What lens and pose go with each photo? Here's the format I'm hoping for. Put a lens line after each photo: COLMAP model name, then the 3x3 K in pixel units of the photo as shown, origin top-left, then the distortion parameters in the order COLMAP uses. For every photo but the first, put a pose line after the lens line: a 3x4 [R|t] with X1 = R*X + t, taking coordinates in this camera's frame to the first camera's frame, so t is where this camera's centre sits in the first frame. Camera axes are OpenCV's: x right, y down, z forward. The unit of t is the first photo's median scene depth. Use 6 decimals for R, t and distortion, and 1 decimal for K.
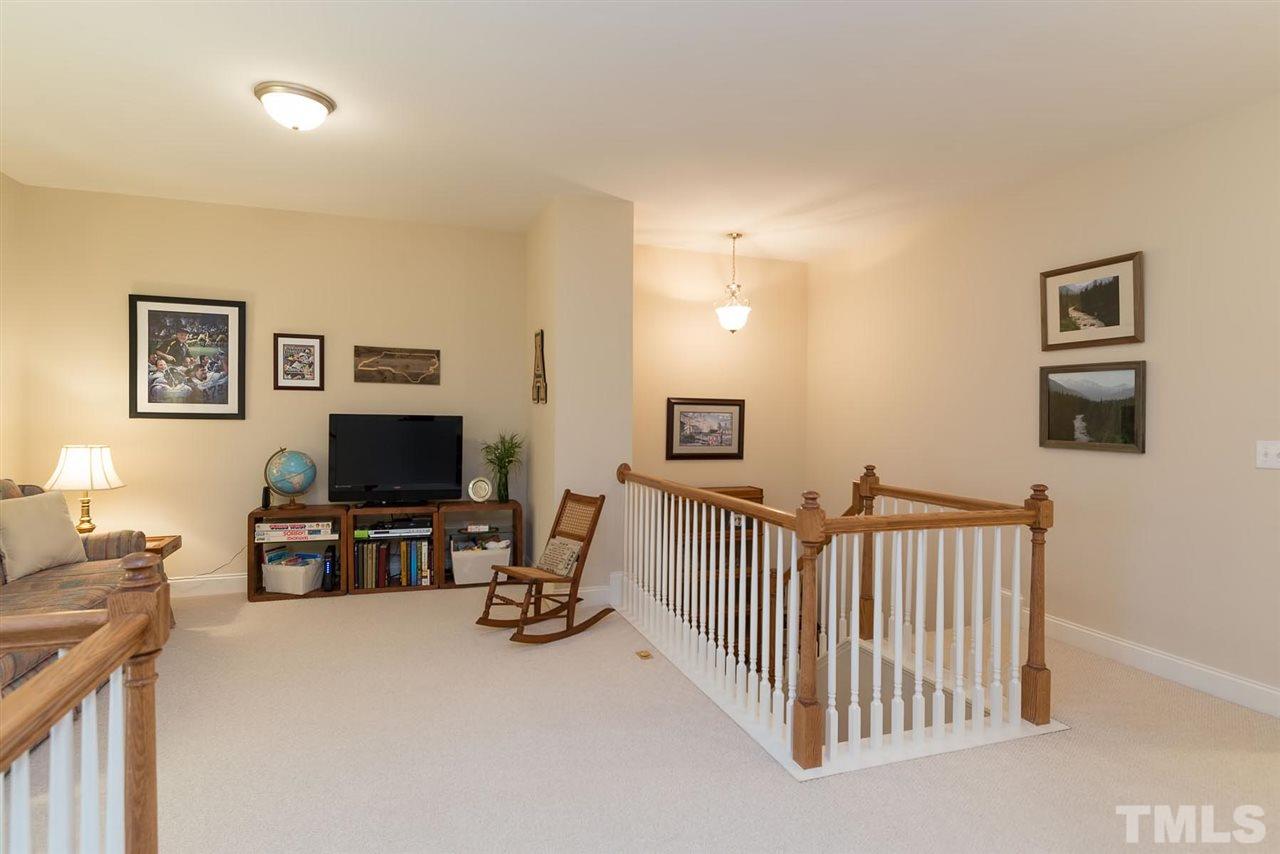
lens RADIAL K [[670.8, 0, 643.3], [0, 670.8, 425.9], [0, 0, 1]] dist [-0.000555, -0.000751]
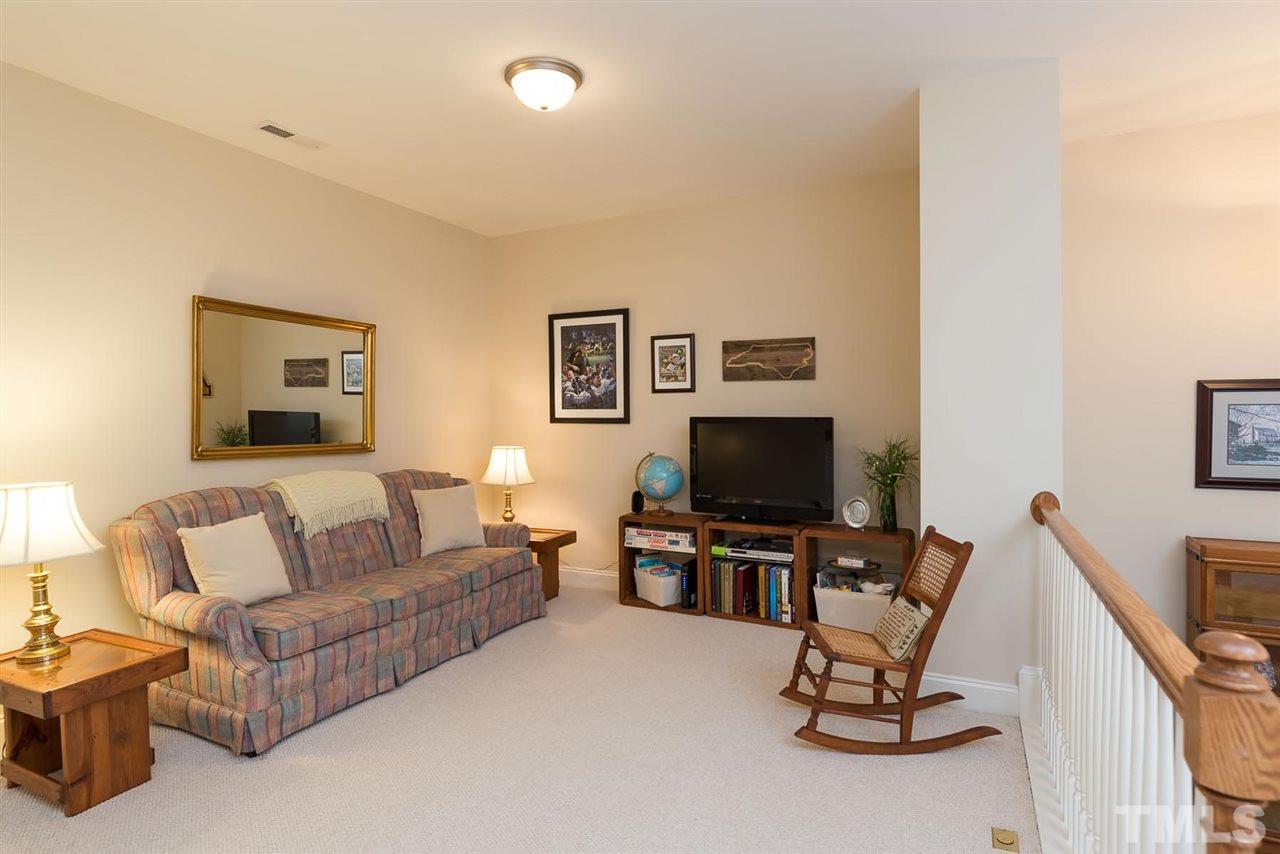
lens RADIAL K [[670.8, 0, 638.2], [0, 670.8, 425.6], [0, 0, 1]] dist [-0.000555, -0.000751]
pose [[0.685860, -0.004363, -0.727720, 0.157854], [0.002110, 0.999990, -0.004007, -0.002278], [0.727731, 0.001213, 0.685862, 0.308314]]
